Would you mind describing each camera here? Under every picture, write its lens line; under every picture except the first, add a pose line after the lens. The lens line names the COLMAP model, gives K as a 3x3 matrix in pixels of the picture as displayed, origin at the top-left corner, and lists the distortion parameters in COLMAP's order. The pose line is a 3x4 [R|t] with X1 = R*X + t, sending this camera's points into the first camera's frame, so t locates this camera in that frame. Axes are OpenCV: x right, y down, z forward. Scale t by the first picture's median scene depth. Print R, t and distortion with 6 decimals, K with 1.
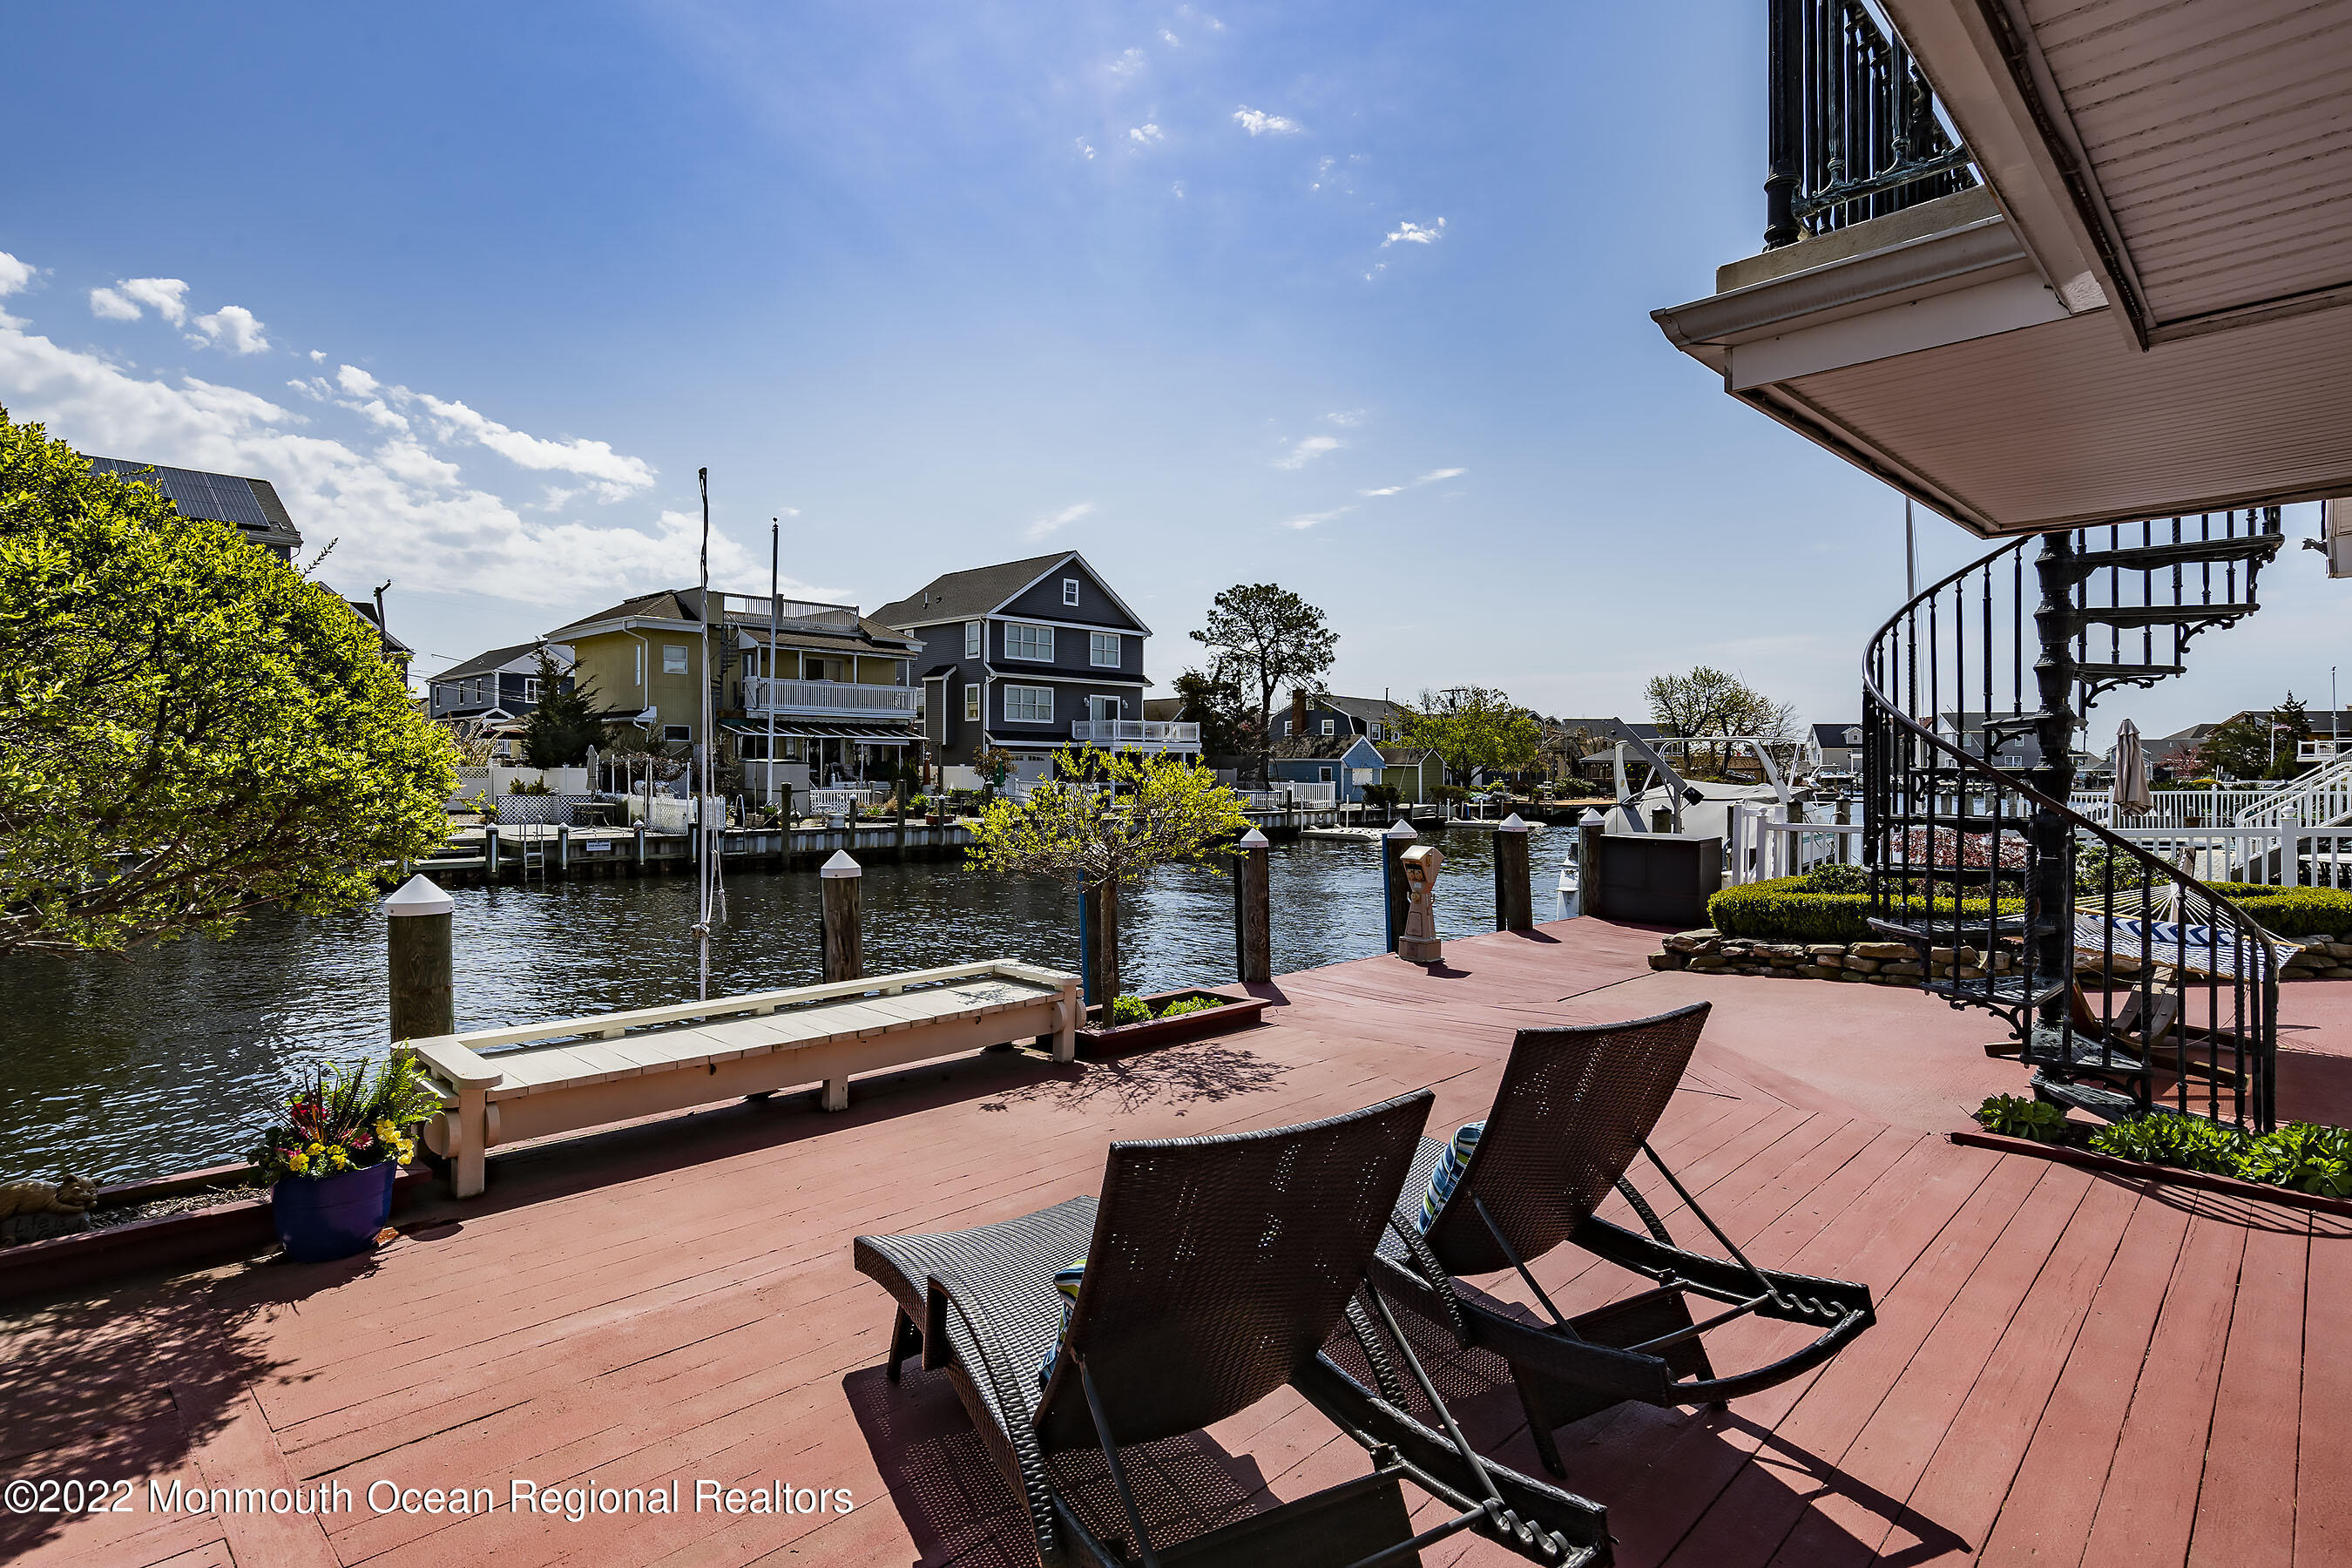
lens RADIAL K [[1221.5, 0, 1181.5], [0, 1221.5, 798.6], [0, 0, 1]] dist [0.006294, 0.001114]
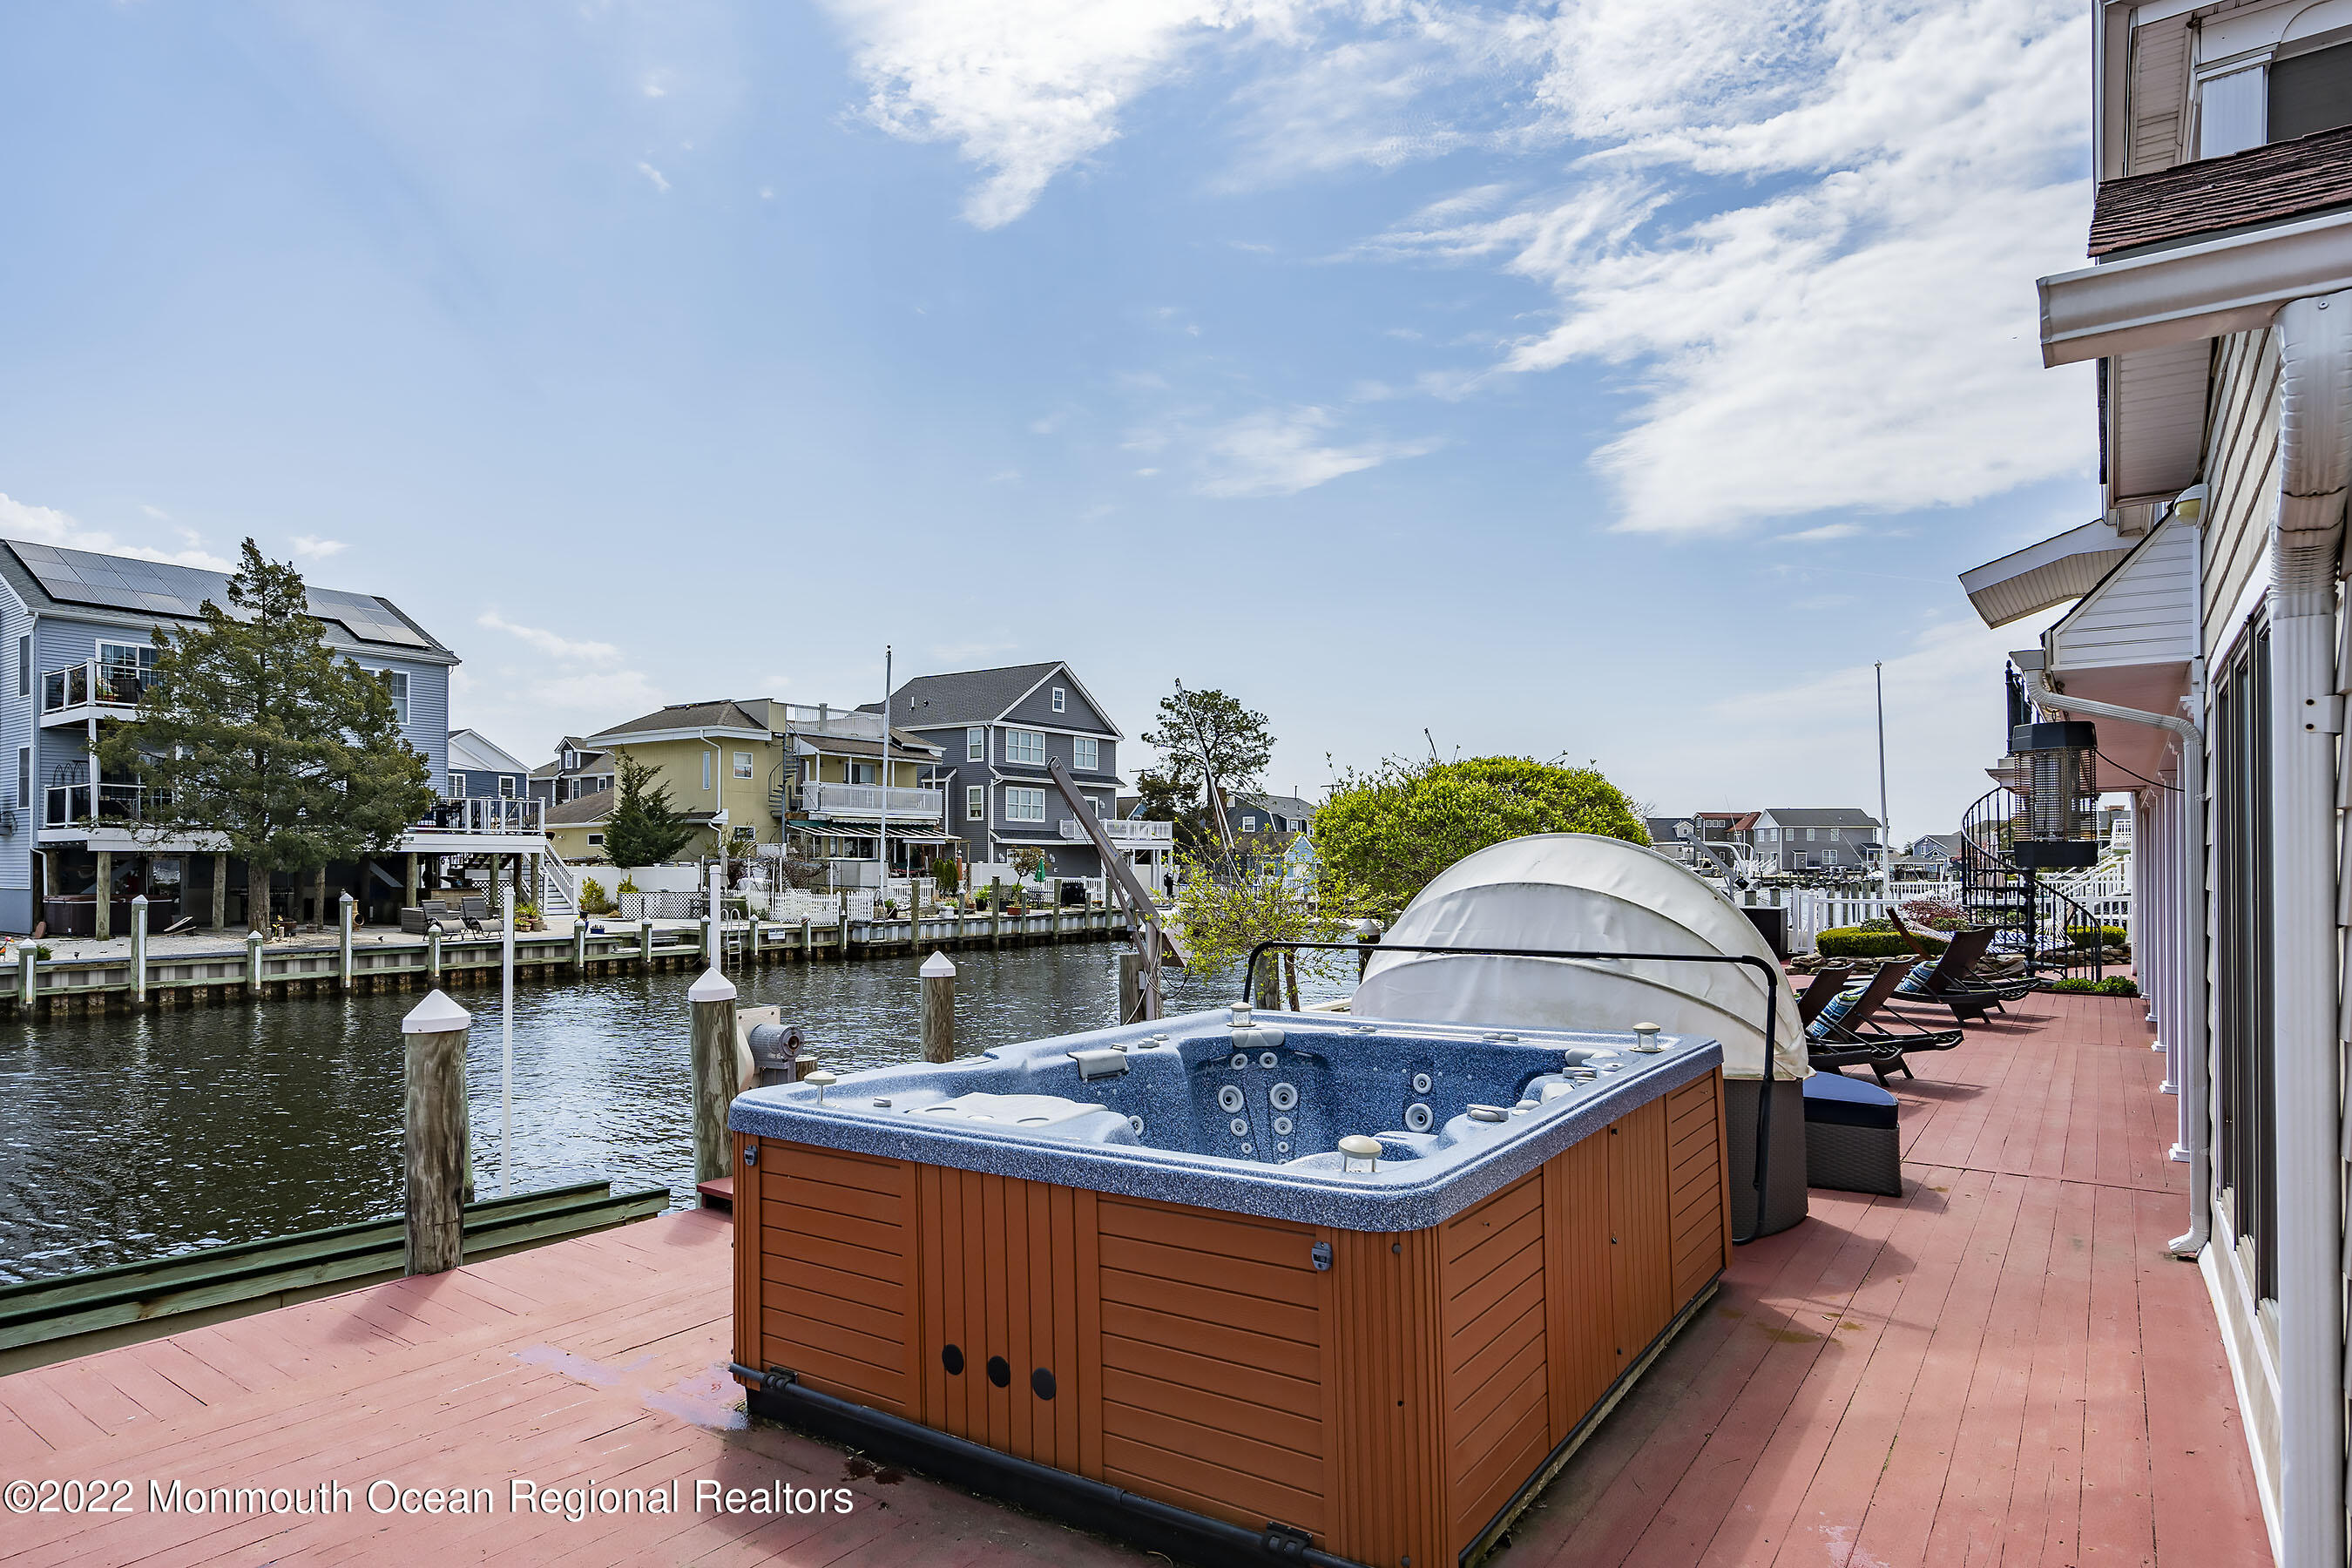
lens RADIAL K [[1358.5, 0, 1182.4], [0, 1358.5, 845.2], [0, 0, 1]] dist [-0.000183, 0.001020]
pose [[0.986817, -0.000824, 0.161837, -0.185463], [0.006955, 0.999279, -0.037316, 0.002913], [-0.161690, 0.037950, 0.986112, -0.191537]]
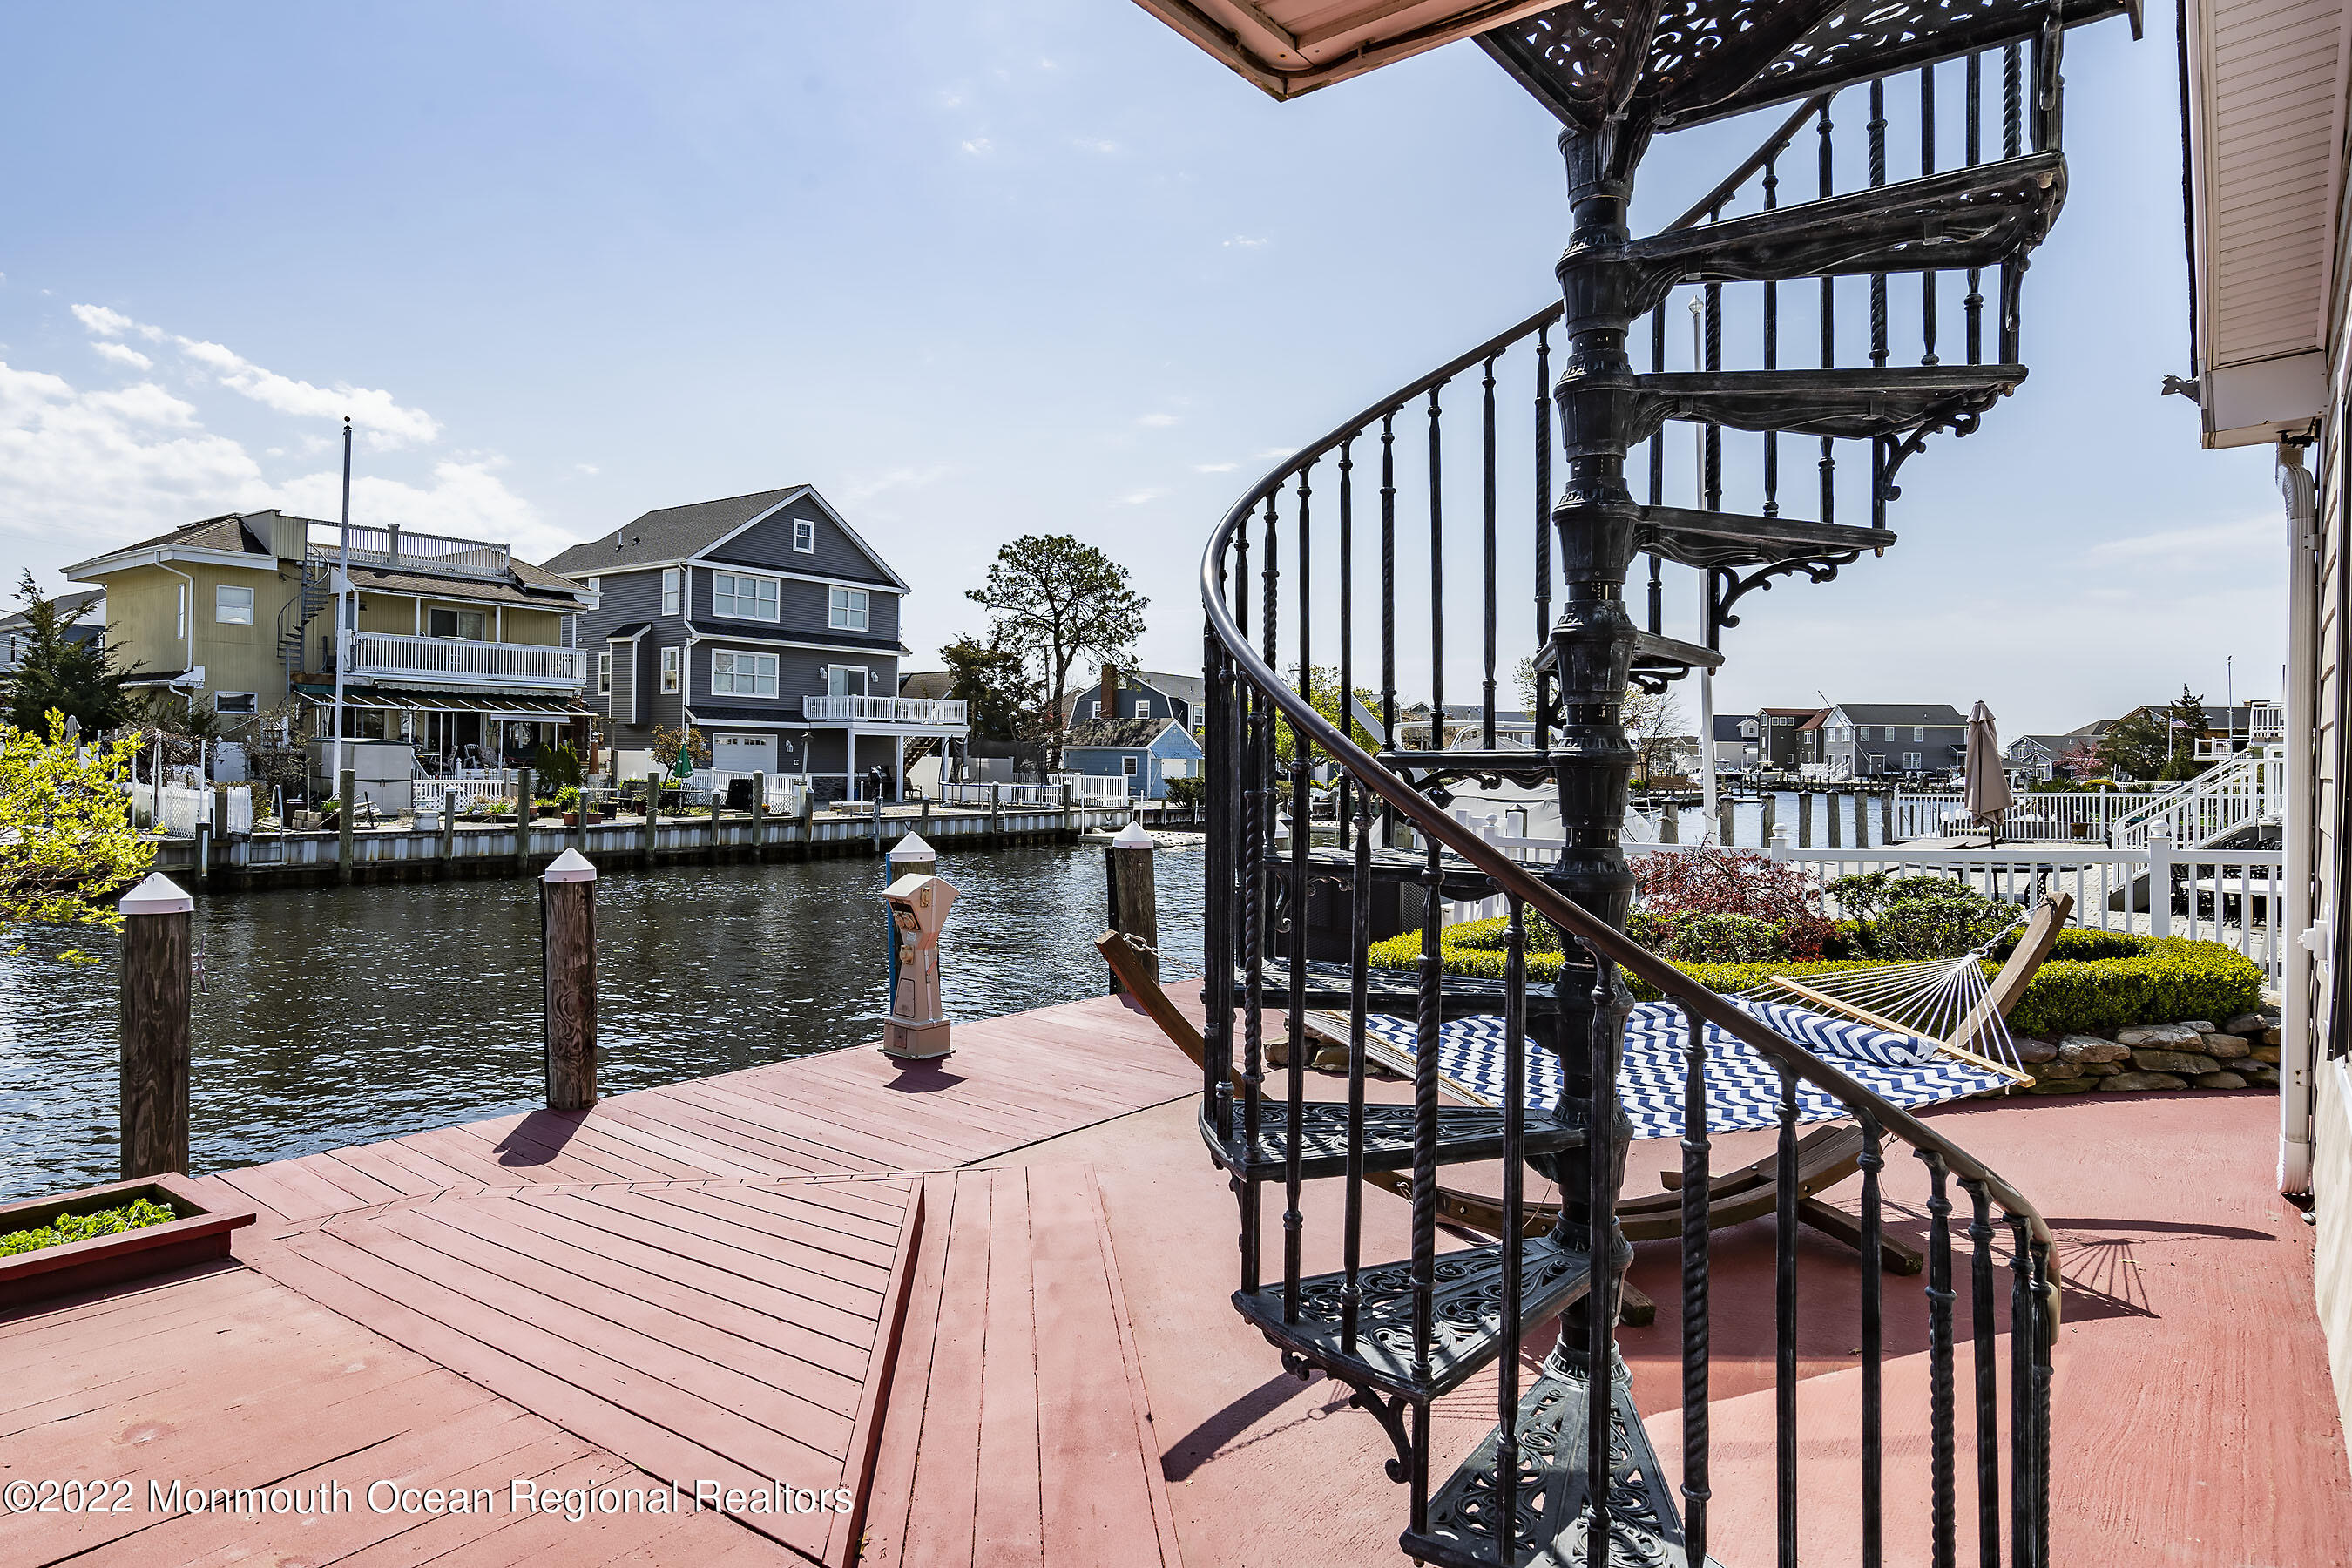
lens RADIAL K [[1400.1, 0, 1179.8], [0, 1400.1, 781.4], [0, 0, 1]] dist [0.014249, -0.002440]
pose [[0.993658, 0.007463, 0.112198, 0.056446], [-0.006538, 0.999942, -0.008611, -0.000997], [-0.112256, 0.007823, 0.993649, 0.058311]]
